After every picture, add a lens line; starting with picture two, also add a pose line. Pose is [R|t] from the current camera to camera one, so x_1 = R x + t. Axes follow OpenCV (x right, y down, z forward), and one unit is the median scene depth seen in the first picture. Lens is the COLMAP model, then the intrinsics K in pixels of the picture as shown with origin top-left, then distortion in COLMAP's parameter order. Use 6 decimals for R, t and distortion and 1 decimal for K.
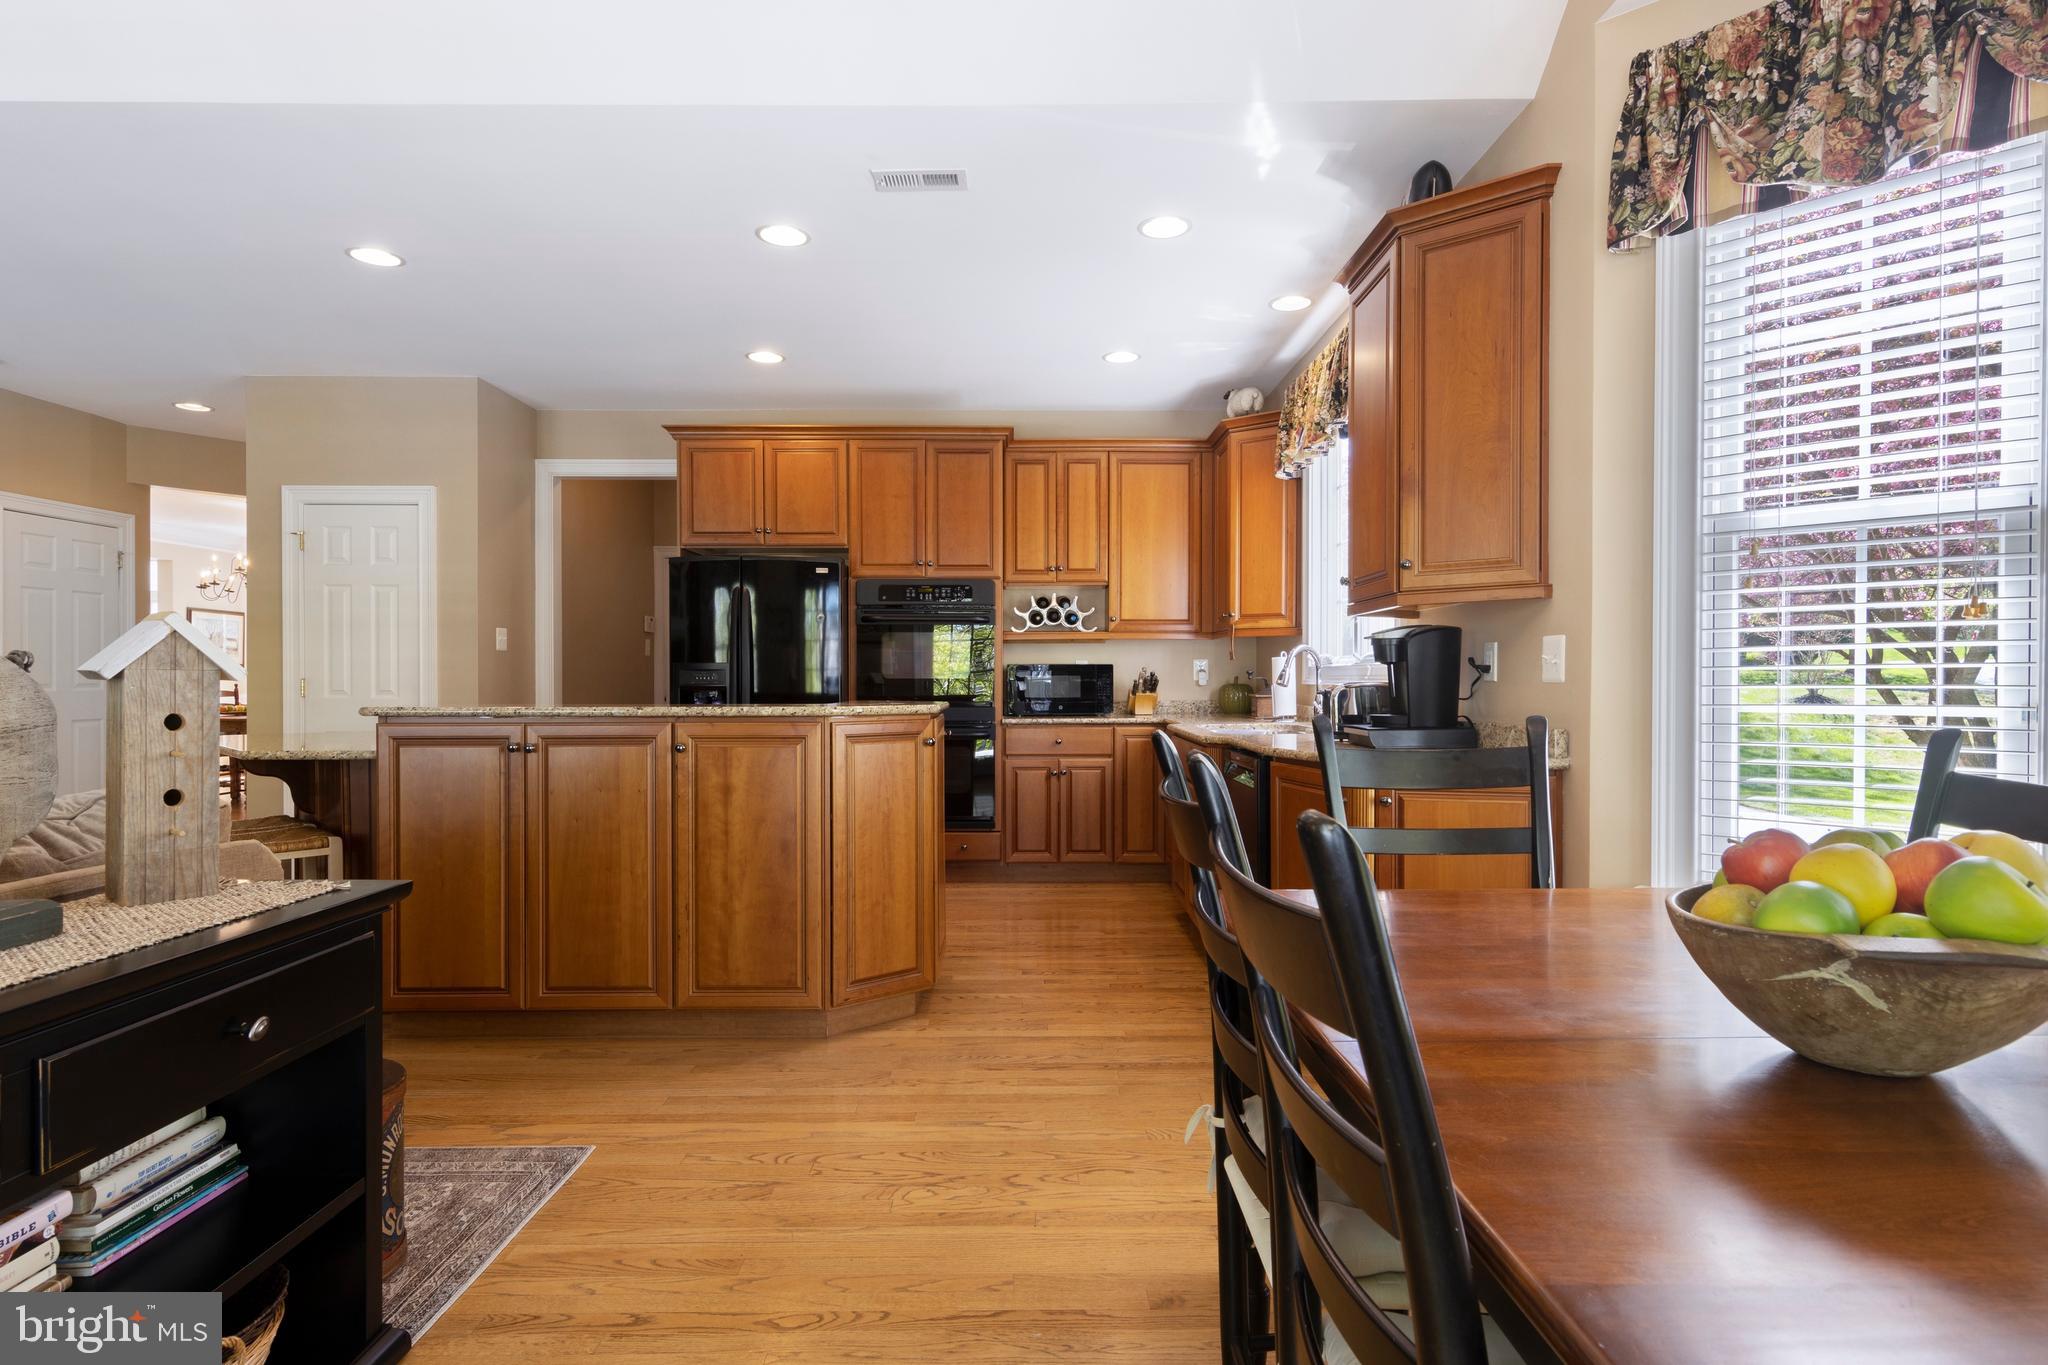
lens RADIAL K [[1046.2, 0, 1024.0], [0, 1046.2, 684.0], [0, 0, 1]] dist [0.014048, -0.005075]
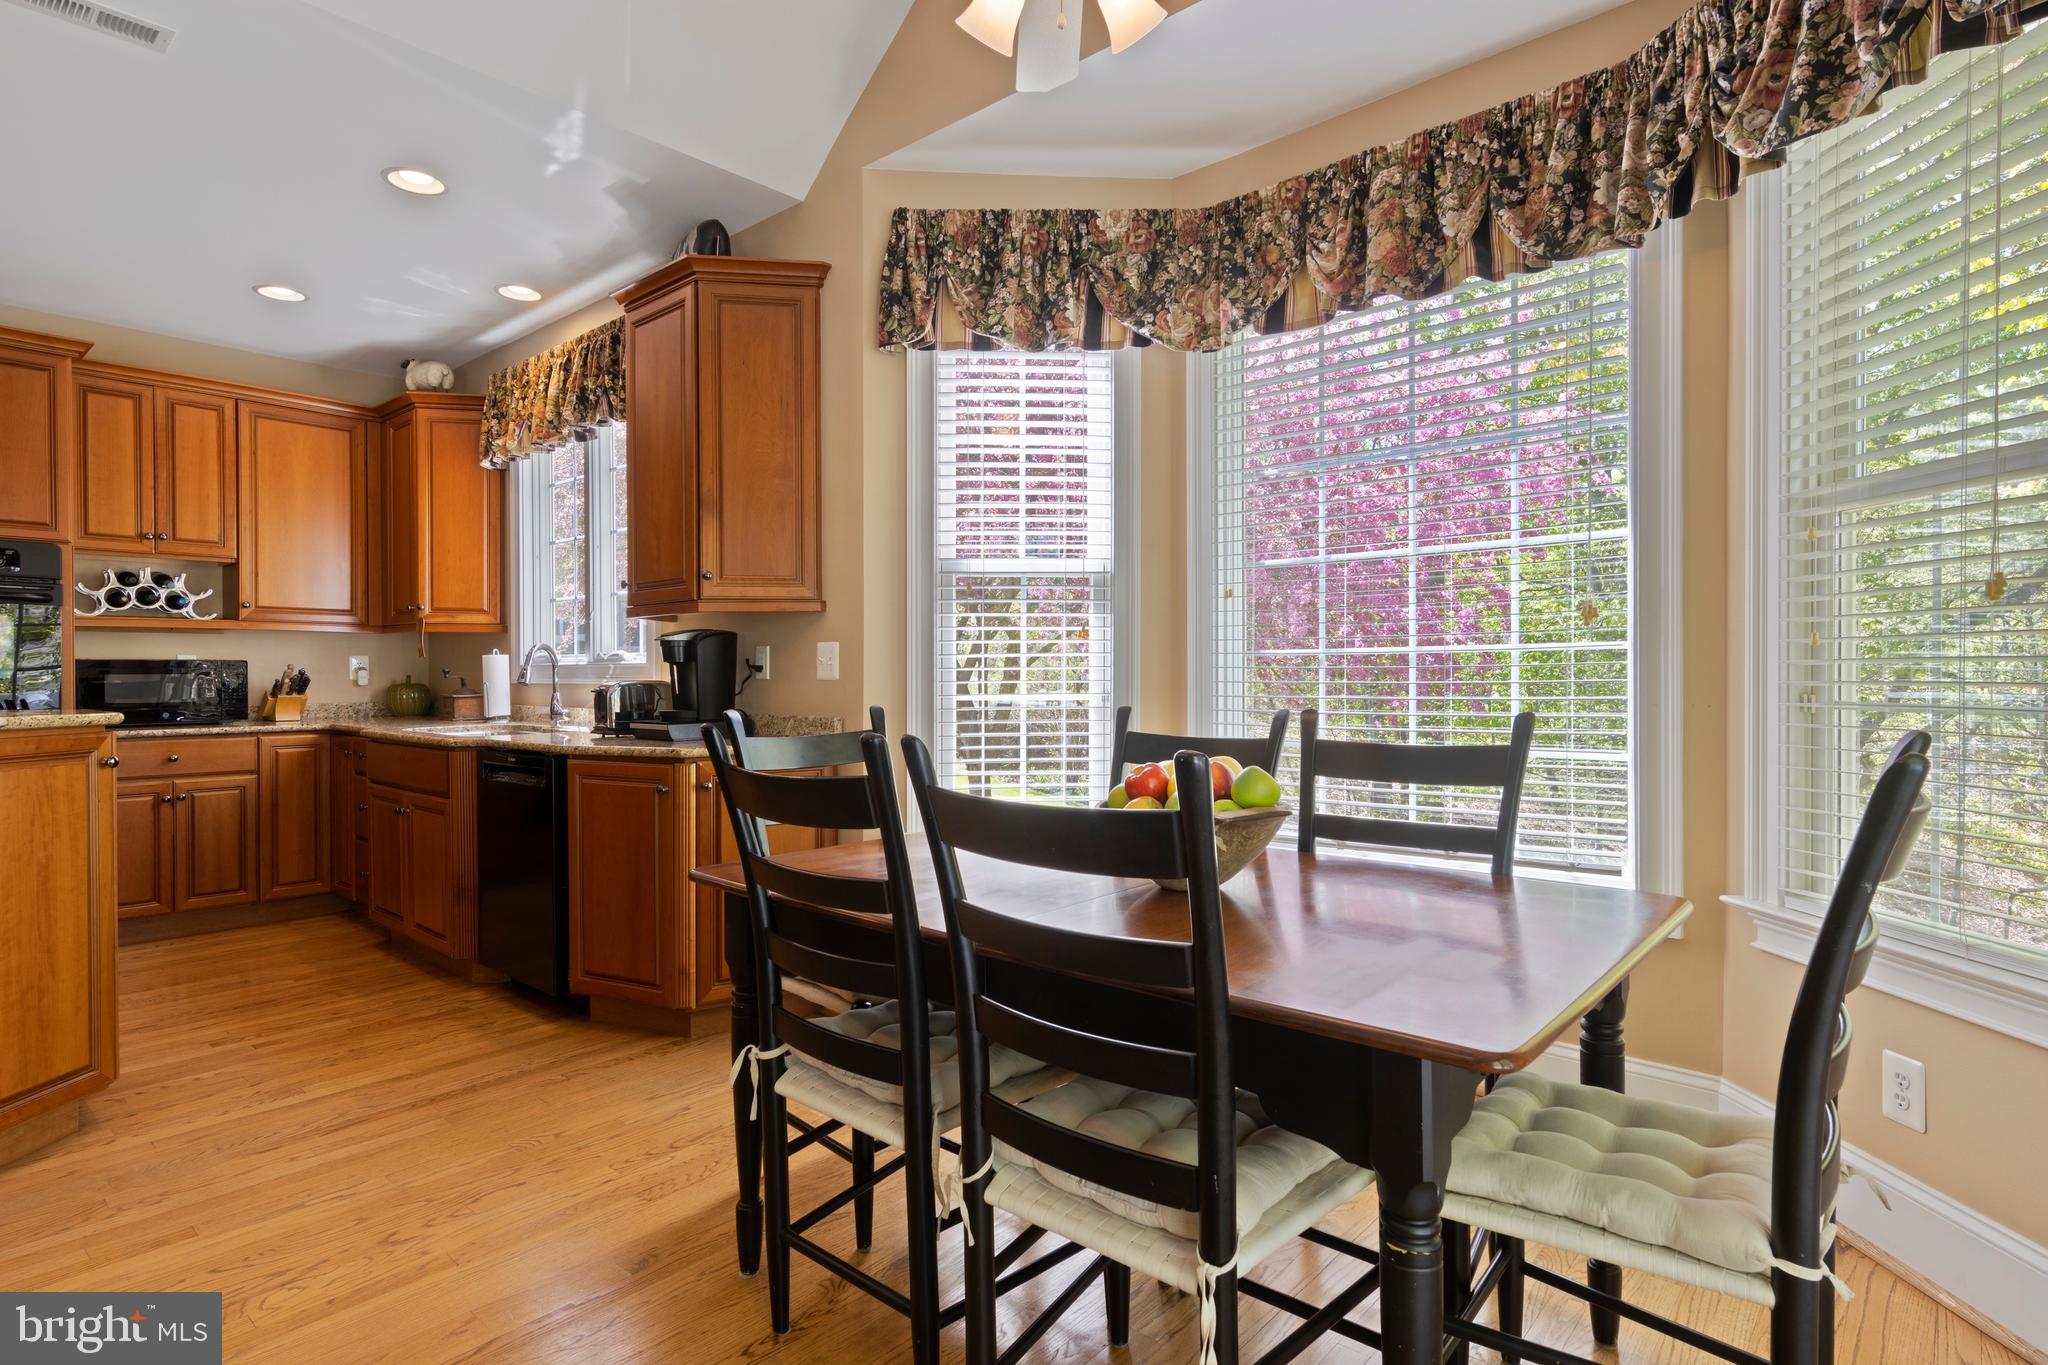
lens RADIAL K [[1046.2, 0, 1018.6], [0, 1046.2, 683.7], [0, 0, 1]] dist [0.014048, -0.005075]
pose [[0.669109, -0.007196, 0.743129, -0.221888], [0.006191, 0.999972, 0.004109, -0.000539], [-0.743138, 0.001852, 0.669135, 0.001585]]
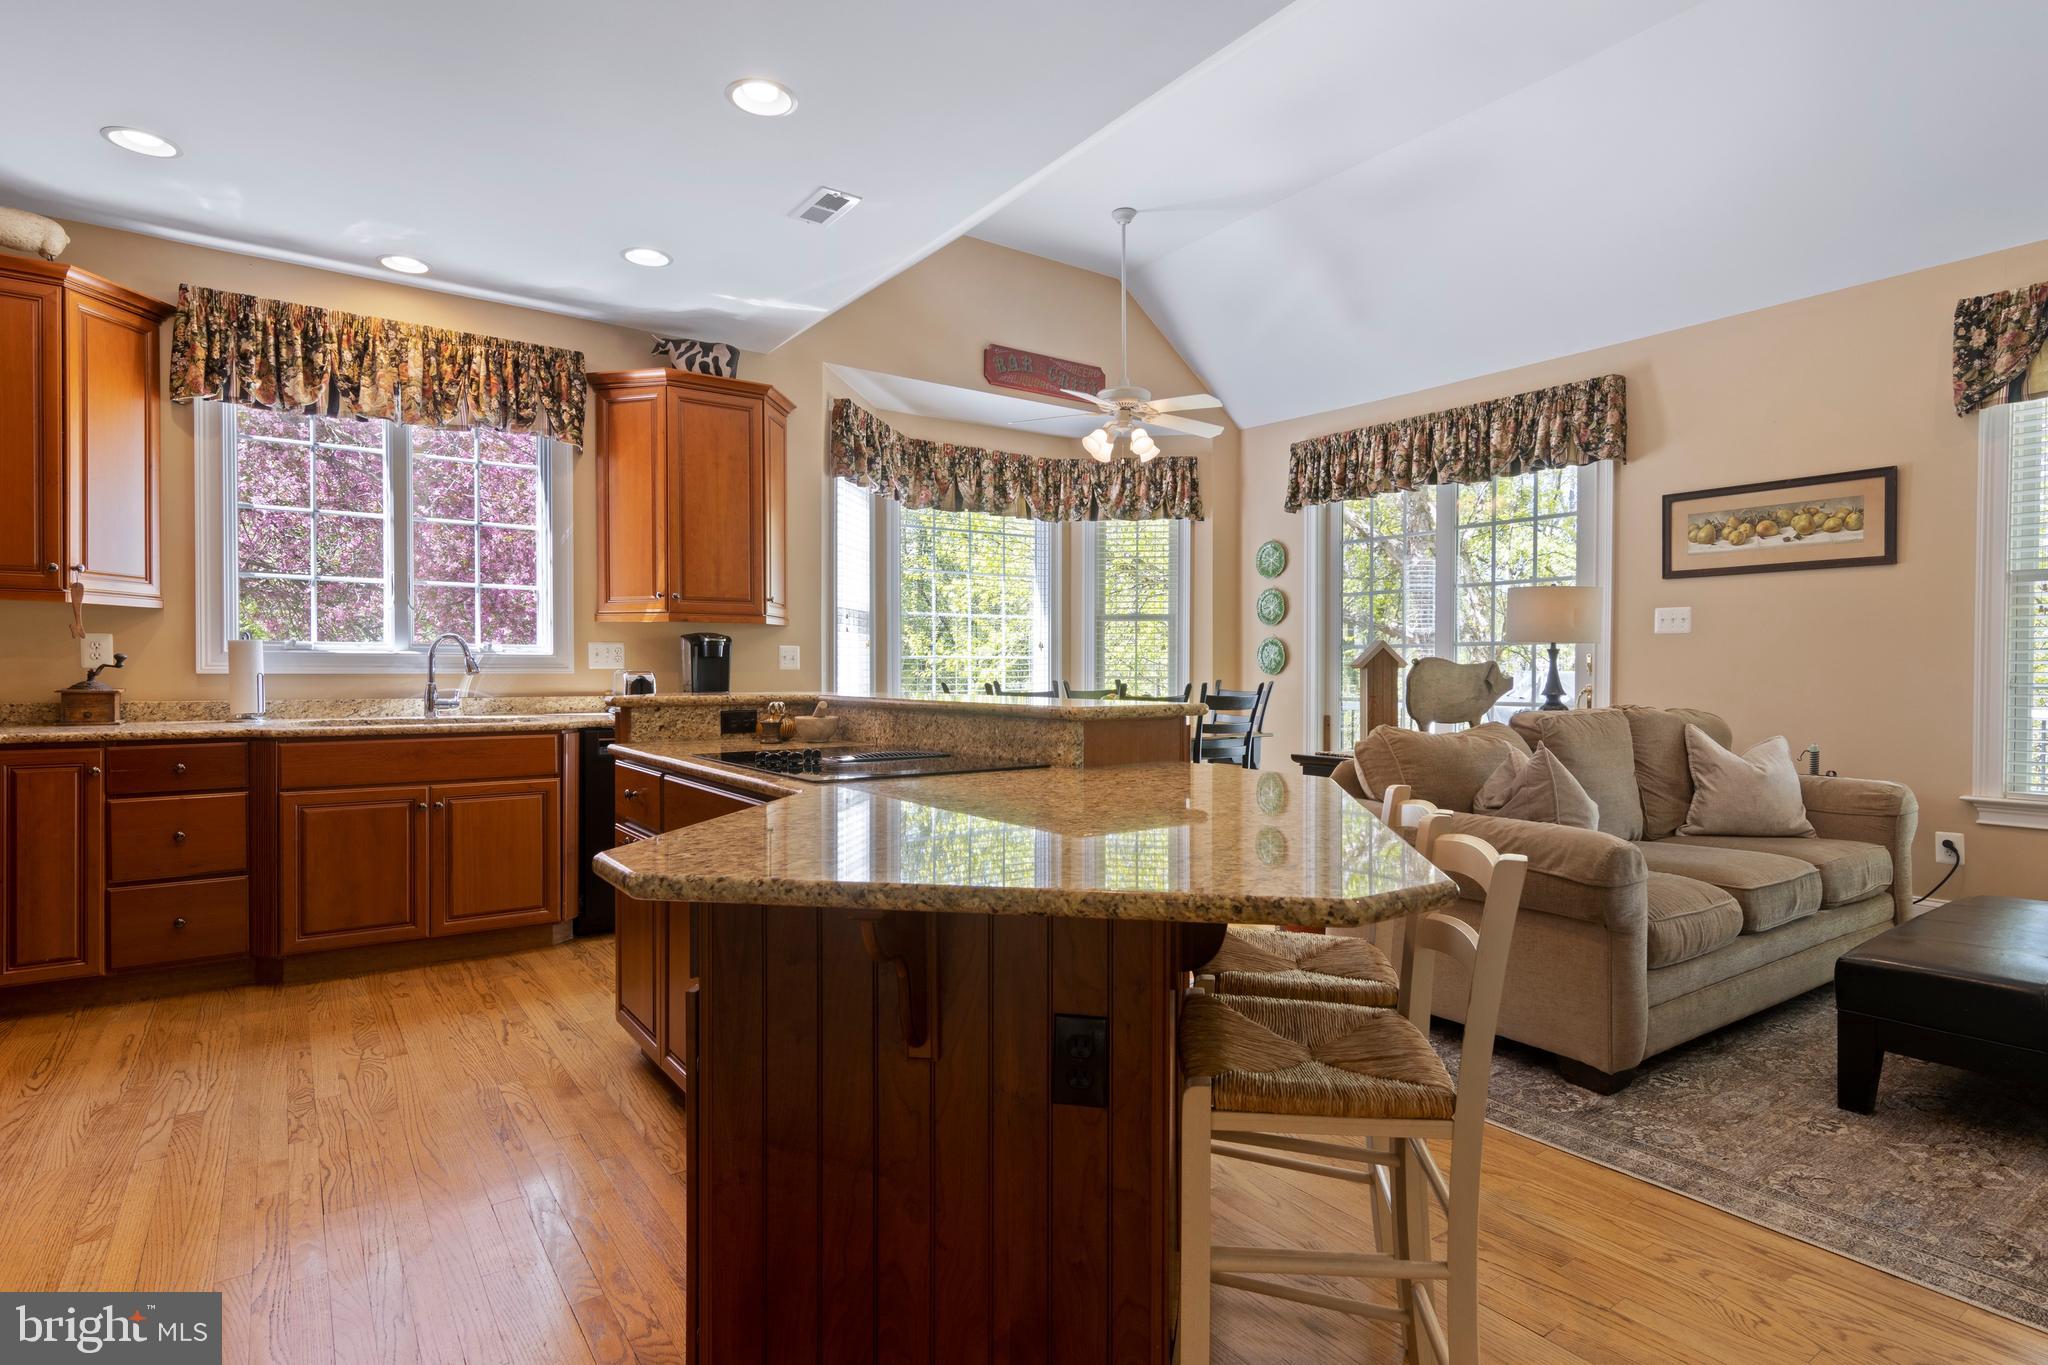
lens RADIAL K [[1046.2, 0, 1026.1], [0, 1046.2, 675.6], [0, 0, 1]] dist [0.014048, -0.005075]
pose [[-0.573312, -0.007952, 0.819298, -1.123878], [0.002823, 0.999928, 0.011681, -0.009085], [-0.819332, 0.009010, -0.573249, 1.466319]]
